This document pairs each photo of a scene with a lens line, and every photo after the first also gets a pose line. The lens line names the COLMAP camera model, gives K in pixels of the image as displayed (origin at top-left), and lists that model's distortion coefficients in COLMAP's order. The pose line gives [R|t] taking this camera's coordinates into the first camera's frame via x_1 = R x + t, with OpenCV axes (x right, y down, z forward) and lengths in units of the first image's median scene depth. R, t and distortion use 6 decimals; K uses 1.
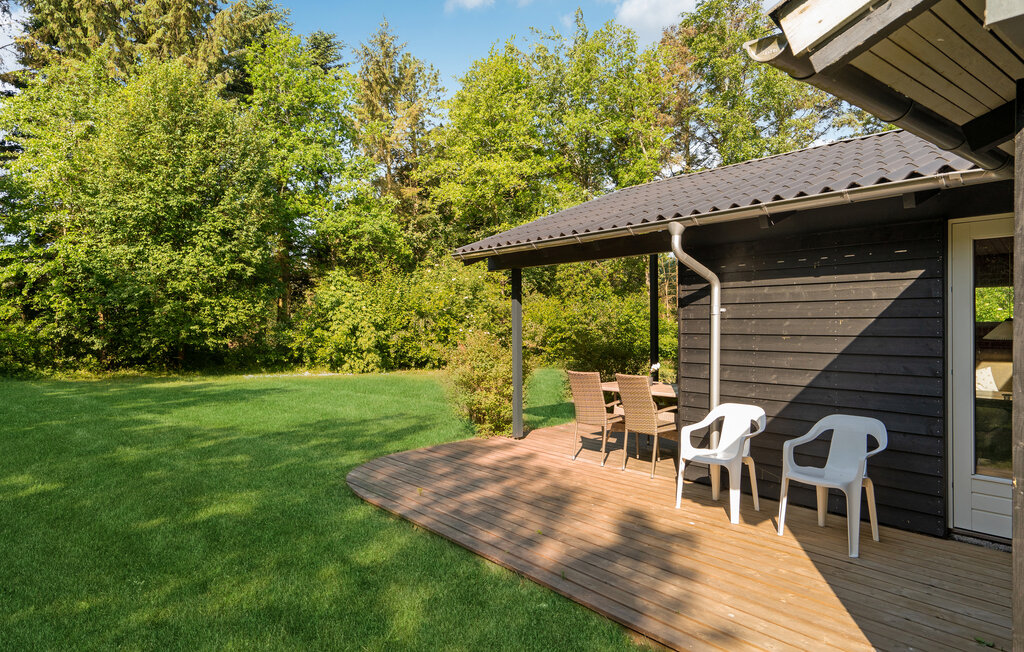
lens RADIAL K [[600.8, 0, 512.0], [0, 600.8, 326.0], [0, 0, 1]] dist [-0.002363, -0.002353]
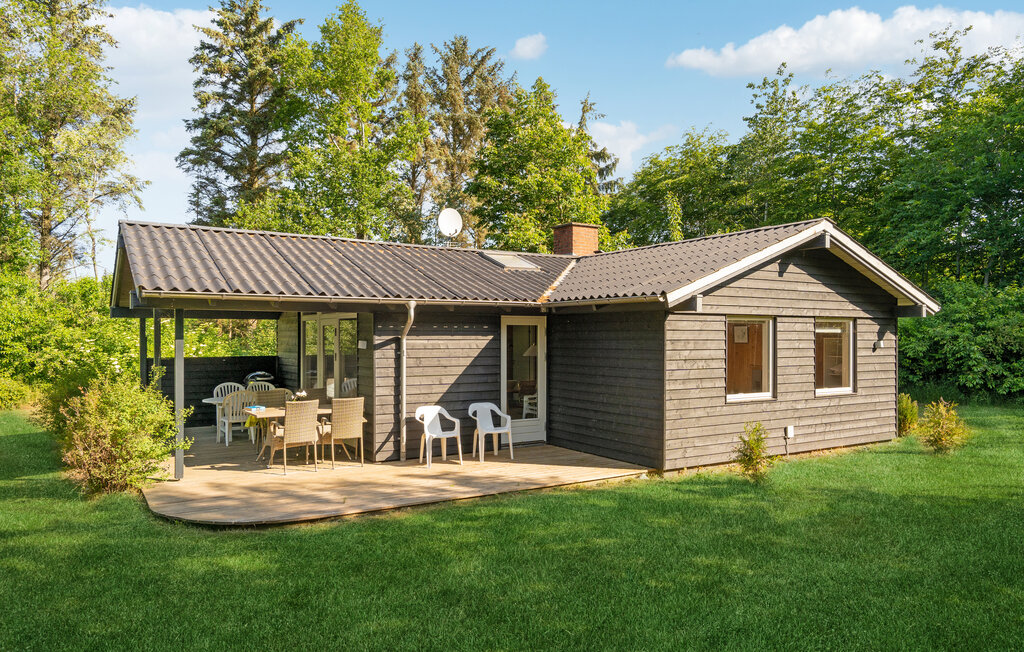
lens RADIAL K [[749.3, 0, 512.0], [0, 749.3, 326.0], [0, 0, 1]] dist [0.060802, -0.004034]
pose [[0.130410, 0.019283, 0.991273, -1.818331], [0.004541, 0.999789, -0.020046, -0.061571], [-0.991450, 0.007115, 0.130295, 0.453219]]
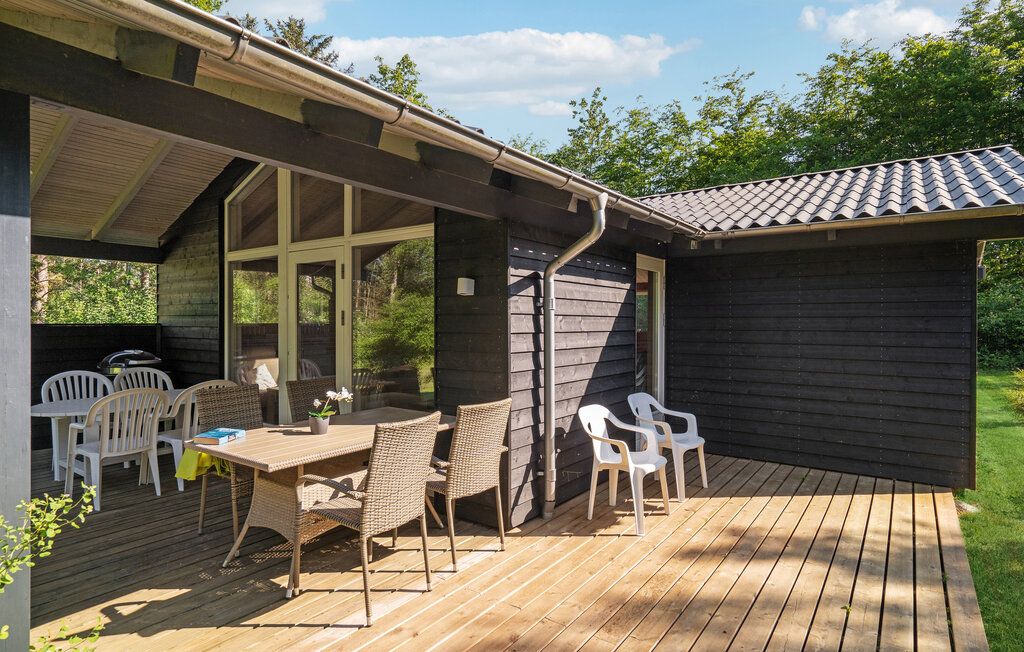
lens RADIAL K [[554.2, 0, 512.0], [0, 554.2, 326.0], [0, 0, 1]] dist [0.016935, 0.000235]
pose [[-0.258400, -0.001929, 0.966036, -0.428356], [0.004904, 0.999983, 0.003308, 0.001154], [-0.966026, 0.005593, -0.258386, 1.336193]]
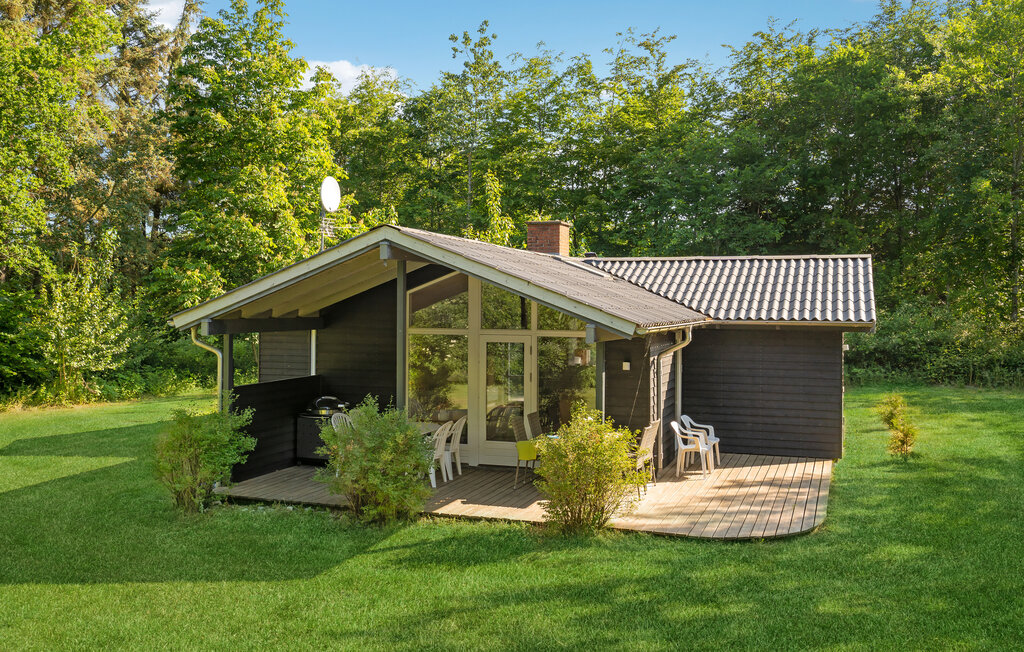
lens RADIAL K [[1010.2, 0, 512.0], [0, 1010.2, 326.0], [0, 0, 1]] dist [0.056146, -0.002846]
pose [[-0.533778, -0.021632, 0.845348, -1.999679], [0.002755, 0.999623, 0.027319, -0.255546], [-0.845620, 0.016911, -0.533517, 3.084444]]
